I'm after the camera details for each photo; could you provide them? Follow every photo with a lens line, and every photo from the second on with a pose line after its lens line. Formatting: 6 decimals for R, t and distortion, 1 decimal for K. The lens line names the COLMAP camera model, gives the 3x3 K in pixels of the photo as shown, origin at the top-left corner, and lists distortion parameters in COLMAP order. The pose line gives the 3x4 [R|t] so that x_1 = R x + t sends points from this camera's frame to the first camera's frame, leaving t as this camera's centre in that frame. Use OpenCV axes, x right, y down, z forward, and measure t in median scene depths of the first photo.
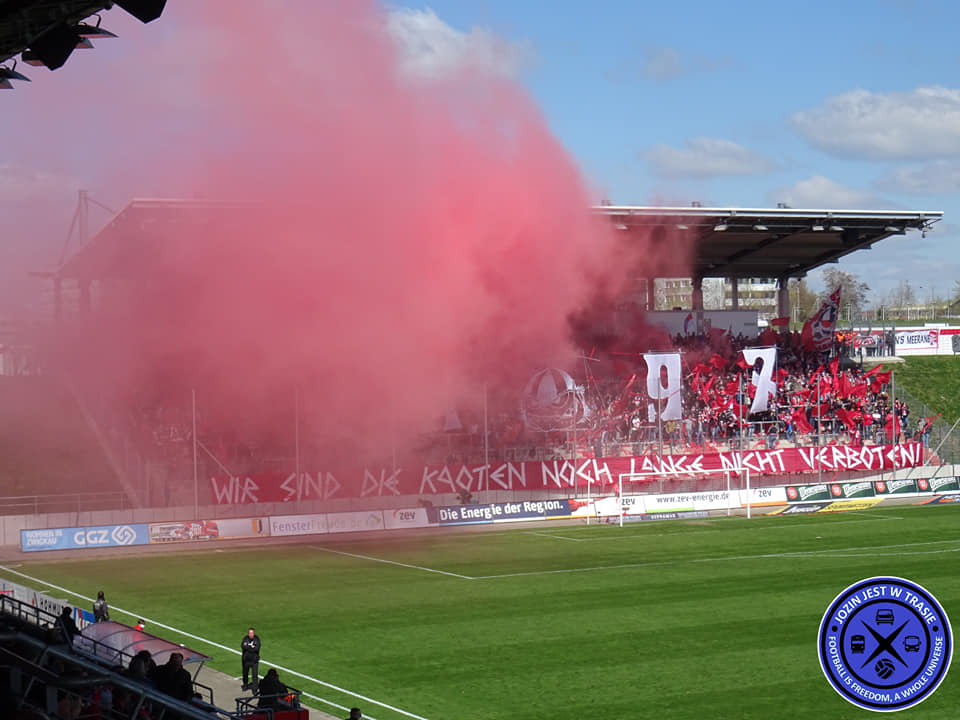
lens RADIAL K [[2070.4, 0, 480.0], [0, 2070.4, 360.0], [0, 0, 1]] dist [0.021883, -0.355712]
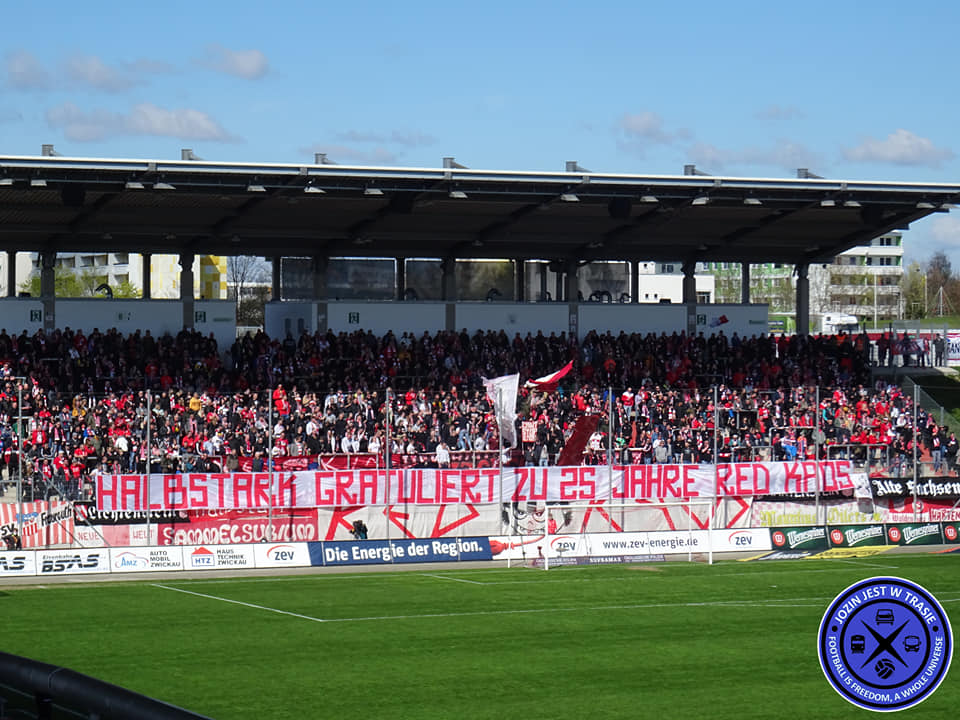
lens RADIAL K [[3204.6, 0, 587.2], [0, 3204.6, 359.7], [0, 0, 1]] dist [0.022819, -0.109864]
pose [[0.999485, 0.019674, -0.025358, 0.111196], [-0.019695, 0.999806, -0.000555, -0.001413], [0.025342, 0.001054, 0.999678, -0.244796]]
